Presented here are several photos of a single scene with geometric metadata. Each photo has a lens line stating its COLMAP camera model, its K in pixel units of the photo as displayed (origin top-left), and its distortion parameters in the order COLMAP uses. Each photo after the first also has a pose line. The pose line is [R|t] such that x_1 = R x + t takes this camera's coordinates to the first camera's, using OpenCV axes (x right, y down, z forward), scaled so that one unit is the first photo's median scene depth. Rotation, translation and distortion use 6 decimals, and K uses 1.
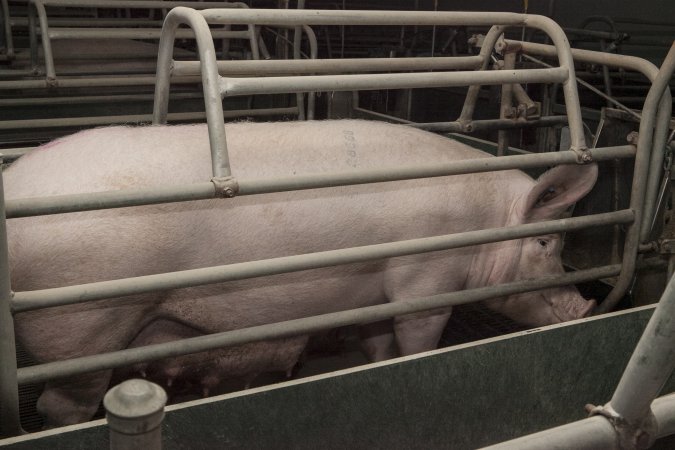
lens RADIAL K [[816.1, 0, 337.5], [0, 816.1, 225.0], [0, 0, 1]] dist [-0.012834, 0.005115]
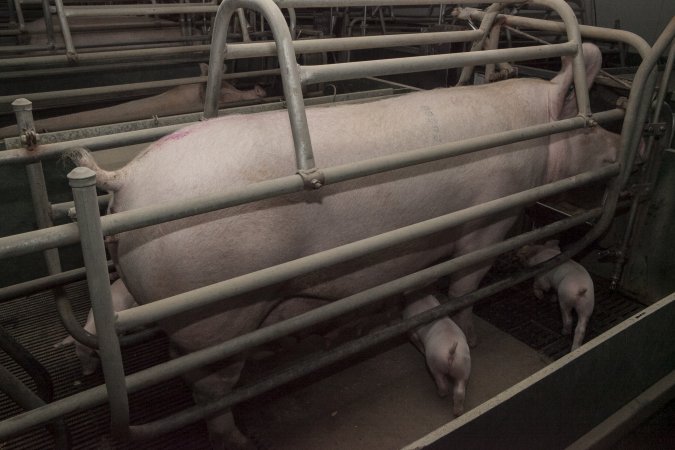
lens RADIAL K [[581.0, 0, 337.5], [0, 581.0, 225.0], [0, 0, 1]] dist [-0.091935, 0.107123]
pose [[0.991433, -0.060439, 0.115795, -0.145997], [0.042974, 0.988085, 0.147791, -0.071857], [-0.123348, -0.141548, 0.982217, 0.224139]]
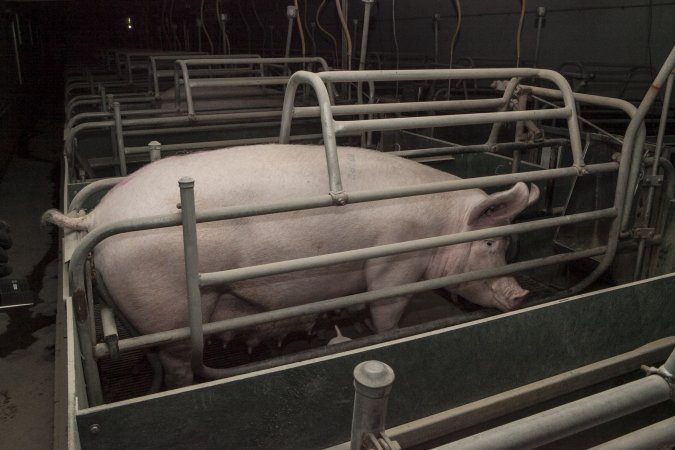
lens RADIAL K [[581.0, 0, 337.5], [0, 581.0, 225.0], [0, 0, 1]] dist [-0.091935, 0.107123]
pose [[0.998502, -0.005751, -0.054404, -0.064848], [0.007415, 0.999509, 0.030427, -0.023238], [0.054203, -0.030785, 0.998055, -0.012167]]
